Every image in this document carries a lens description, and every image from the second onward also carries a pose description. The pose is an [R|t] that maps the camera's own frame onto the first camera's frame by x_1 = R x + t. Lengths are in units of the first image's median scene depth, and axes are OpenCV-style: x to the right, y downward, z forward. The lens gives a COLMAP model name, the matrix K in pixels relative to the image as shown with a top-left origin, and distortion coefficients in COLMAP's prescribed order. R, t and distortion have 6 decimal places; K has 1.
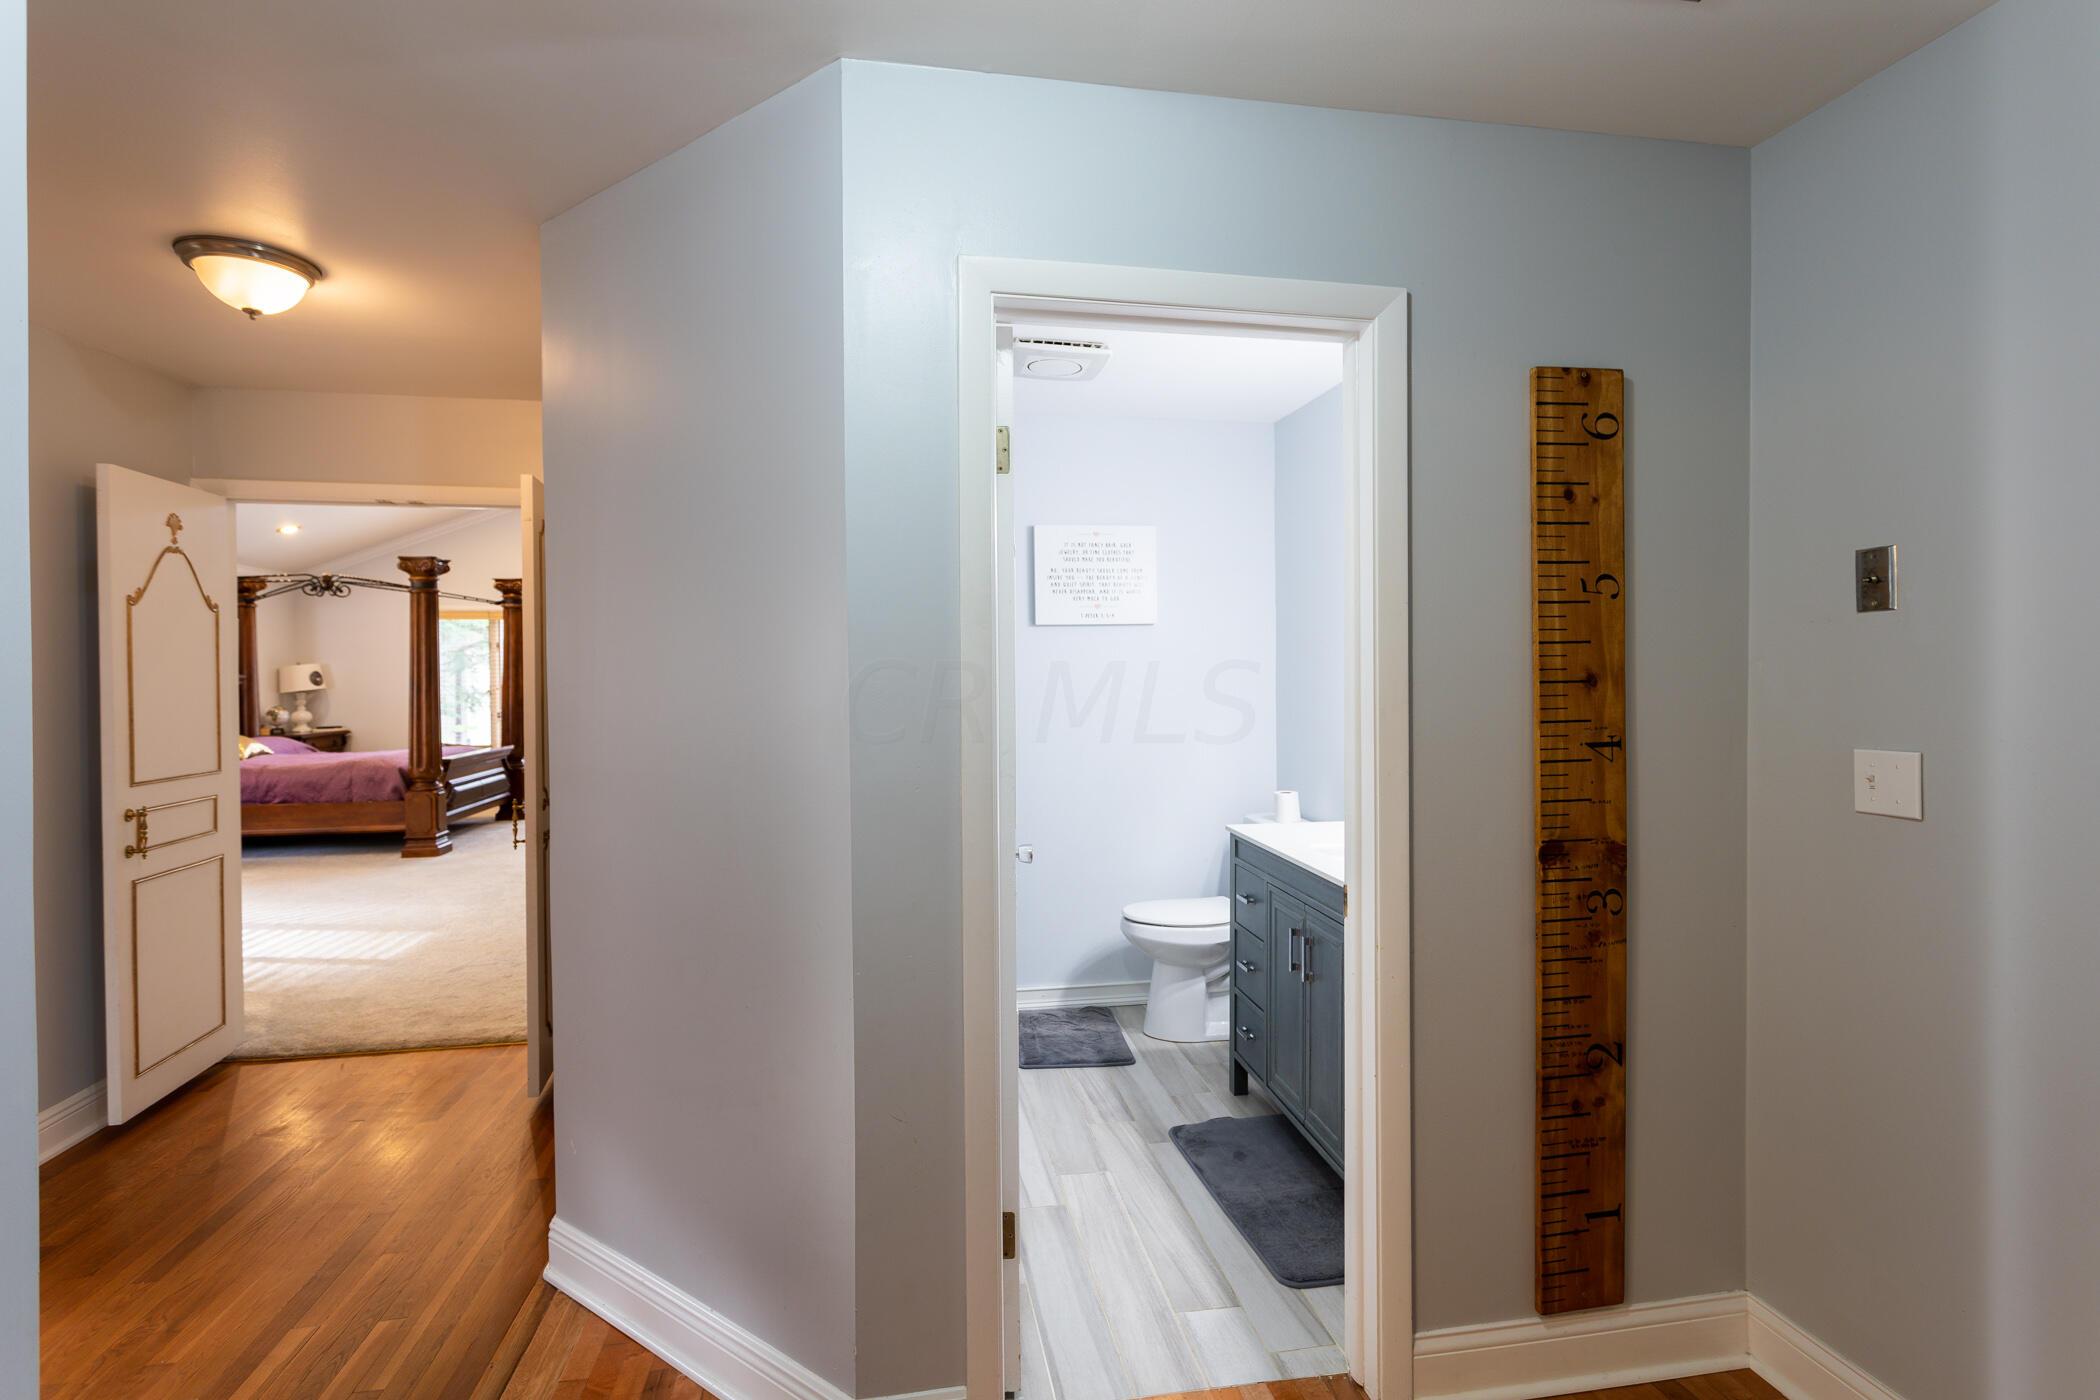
lens RADIAL K [[1014.3, 0, 1054.6], [0, 1014.3, 687.7], [0, 0, 1]] dist [-0.010510, 0.016614]
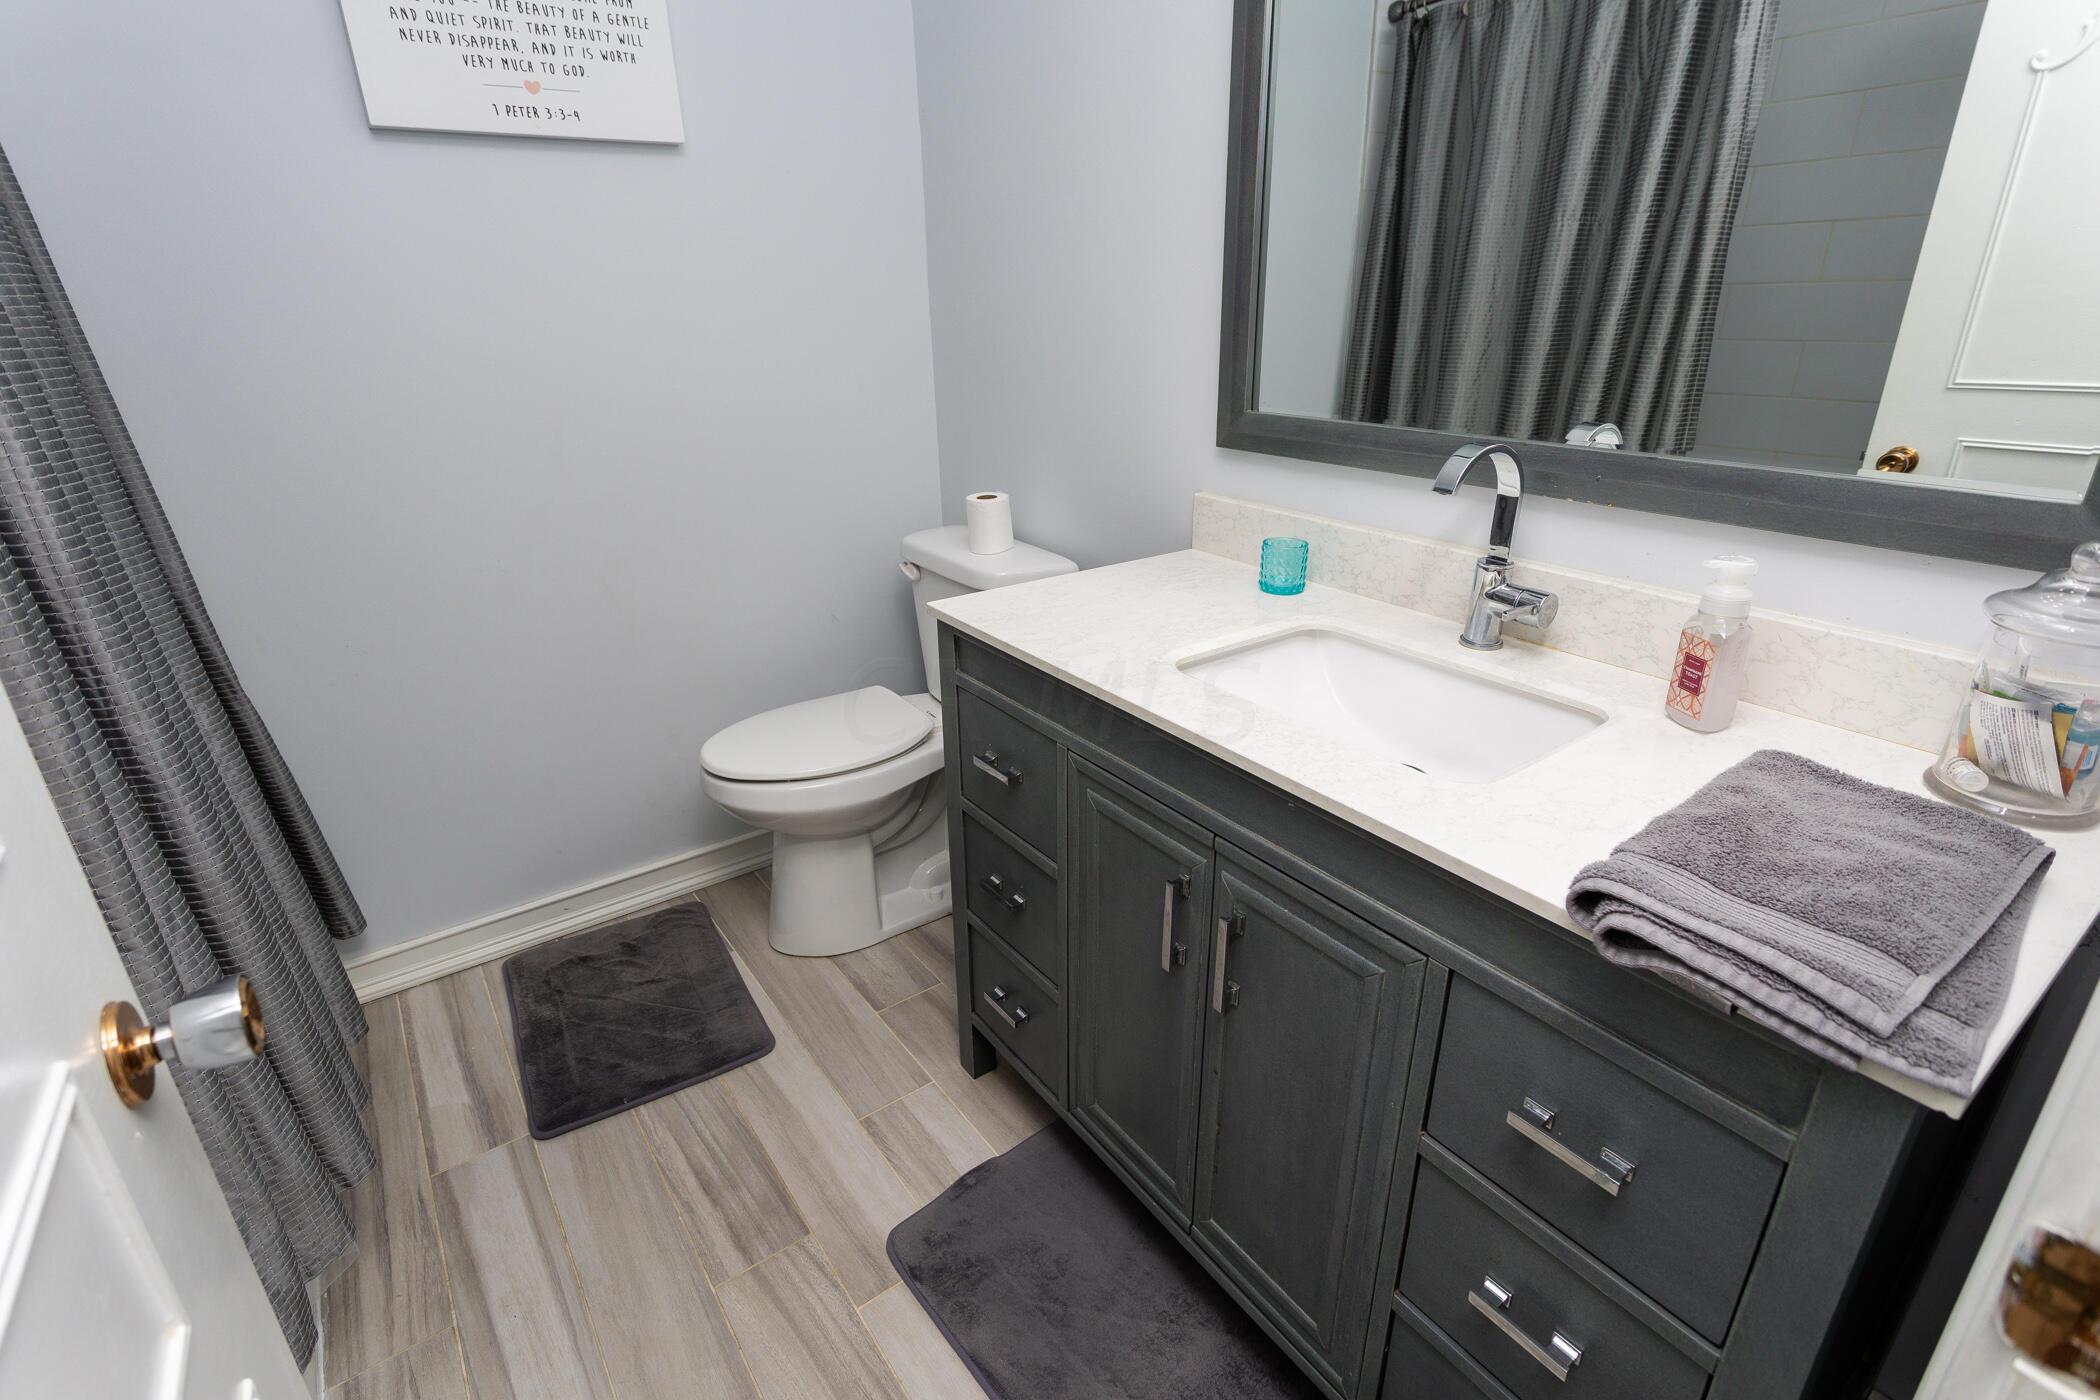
lens RADIAL K [[1014.3, 0, 1056.5], [0, 1014.3, 700.0], [0, 0, 1]] dist [-0.010510, 0.016614]
pose [[0.898626, -0.168995, 0.404861, 0.028998], [0.016751, 0.935375, 0.353260, 0.017105], [-0.438396, -0.310667, 0.843383, 0.559860]]
